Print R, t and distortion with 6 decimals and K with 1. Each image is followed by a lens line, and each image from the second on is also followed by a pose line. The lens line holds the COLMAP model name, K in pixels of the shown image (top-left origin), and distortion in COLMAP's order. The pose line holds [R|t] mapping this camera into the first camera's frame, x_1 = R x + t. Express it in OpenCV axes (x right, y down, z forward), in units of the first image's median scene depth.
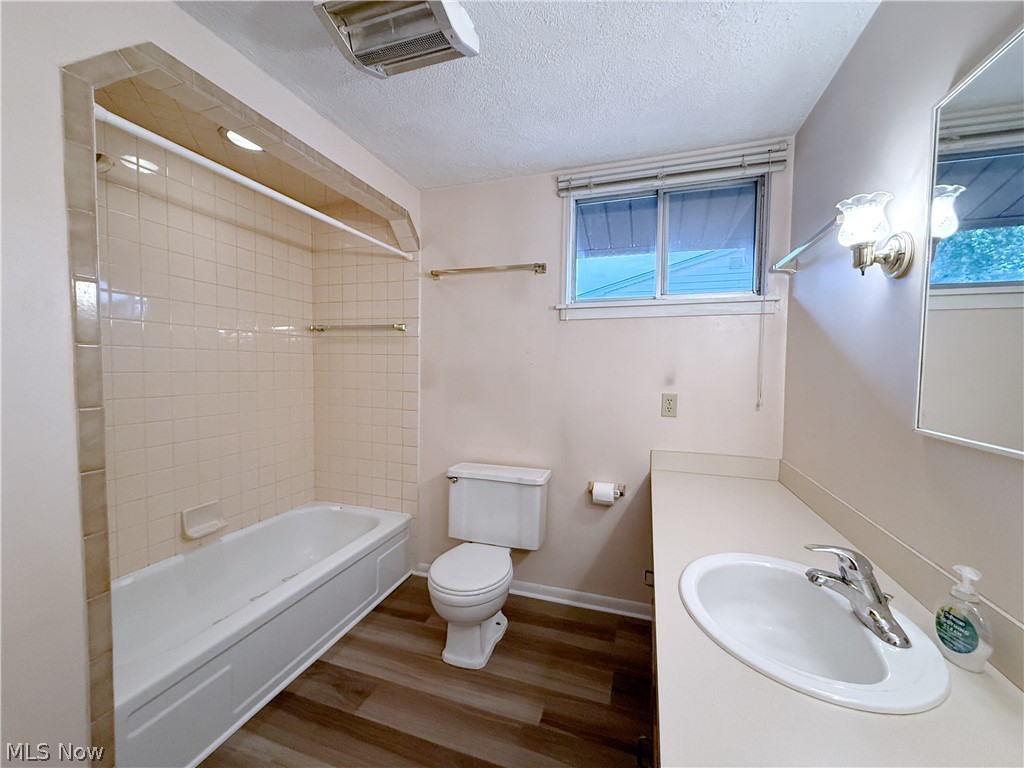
lens RADIAL K [[408.3, 0, 509.4], [0, 408.3, 383.0], [0, 0, 1]] dist [0.000106, -0.000319]
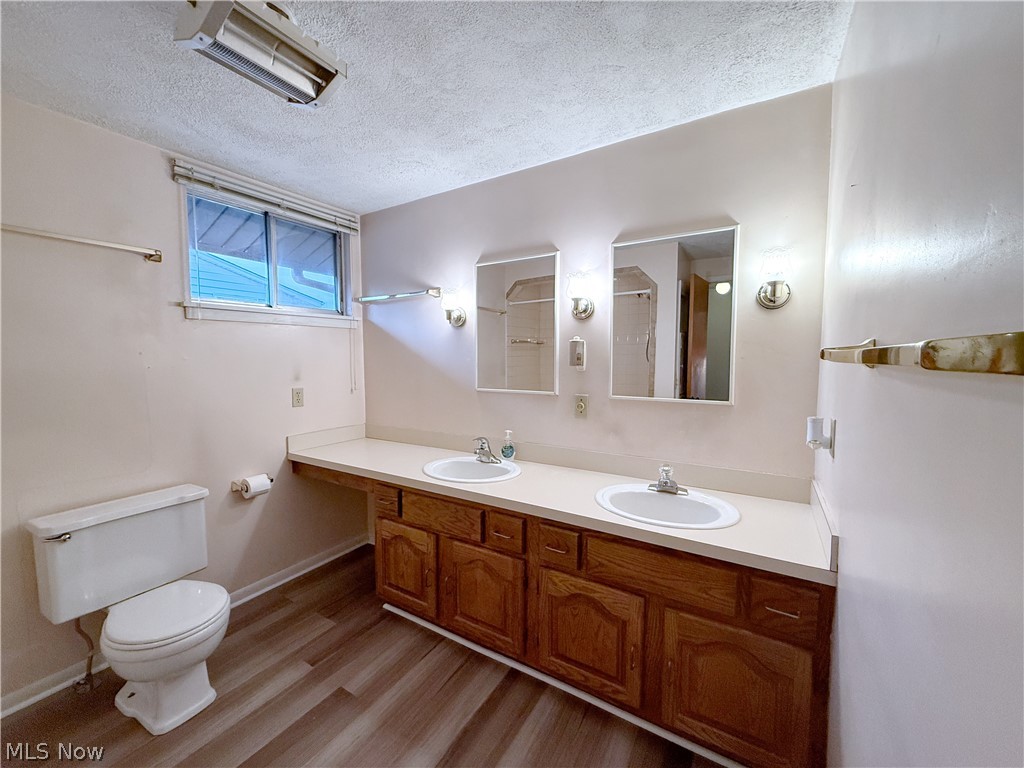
lens RADIAL K [[408.3, 0, 509.4], [0, 408.3, 383.0], [0, 0, 1]] dist [0.000106, -0.000319]
pose [[0.223573, -0.072299, 0.972002, -0.730282], [0.049991, 0.996783, 0.062643, -0.037283], [-0.973404, 0.034586, 0.226468, 0.110076]]
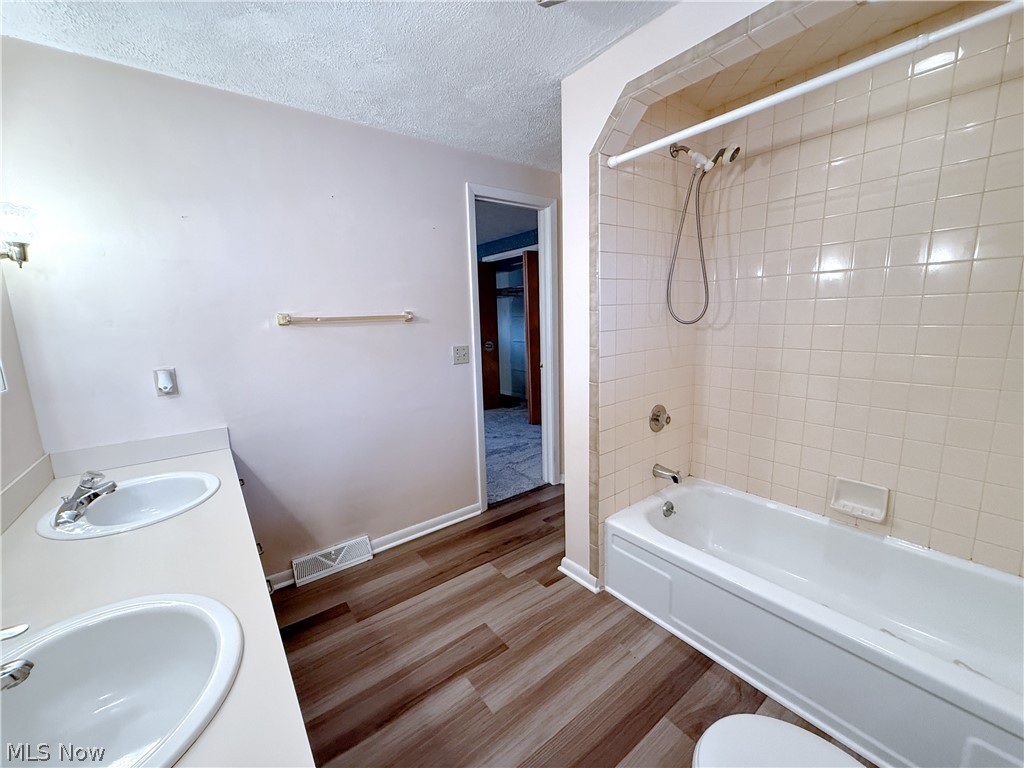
lens RADIAL K [[414.4, 0, 530.5], [0, 414.4, 384.1], [0, 0, 1]] dist [-0.000910, -0.000056]
pose [[-0.542115, 0.145509, -0.827610, 0.350807], [-0.014240, 0.983161, 0.182185, -0.059262], [0.840184, 0.110550, -0.530915, 0.948787]]
